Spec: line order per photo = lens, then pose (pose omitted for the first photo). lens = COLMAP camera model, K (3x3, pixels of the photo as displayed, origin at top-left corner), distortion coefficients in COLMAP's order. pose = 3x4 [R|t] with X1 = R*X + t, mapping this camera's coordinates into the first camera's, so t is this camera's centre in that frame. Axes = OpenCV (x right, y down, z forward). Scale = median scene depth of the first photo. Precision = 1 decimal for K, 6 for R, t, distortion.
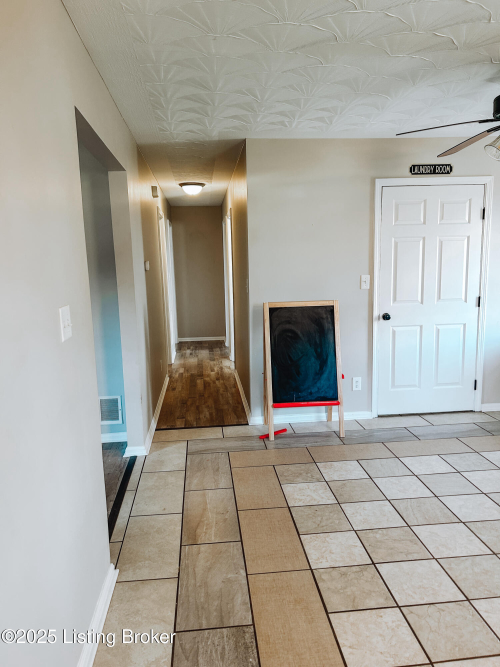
lens RADIAL K [[502.4, 0, 253.1], [0, 502.4, 344.5], [0, 0, 1]] dist [0.047122, -0.050342]
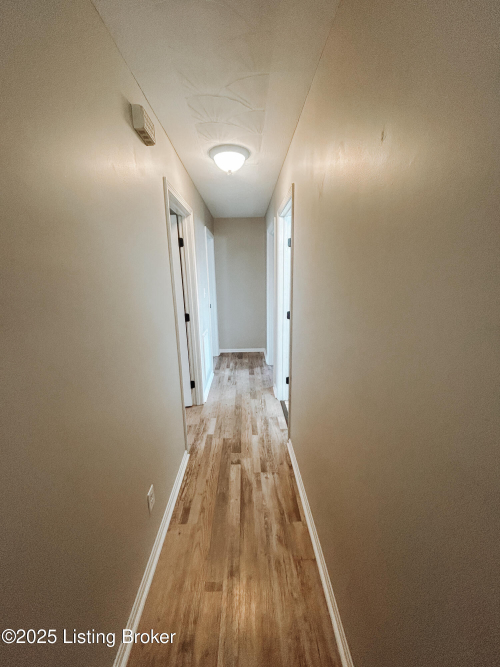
lens RADIAL K [[268.4, 0, 250.6], [0, 268.4, 333.2], [0, 0, 1]] dist [-0.000099, -0.000387]
pose [[0.996828, 0.027688, -0.074615, -0.060296], [-0.022974, 0.997729, 0.063321, -0.108985], [0.076199, -0.061406, 0.995200, 0.615790]]
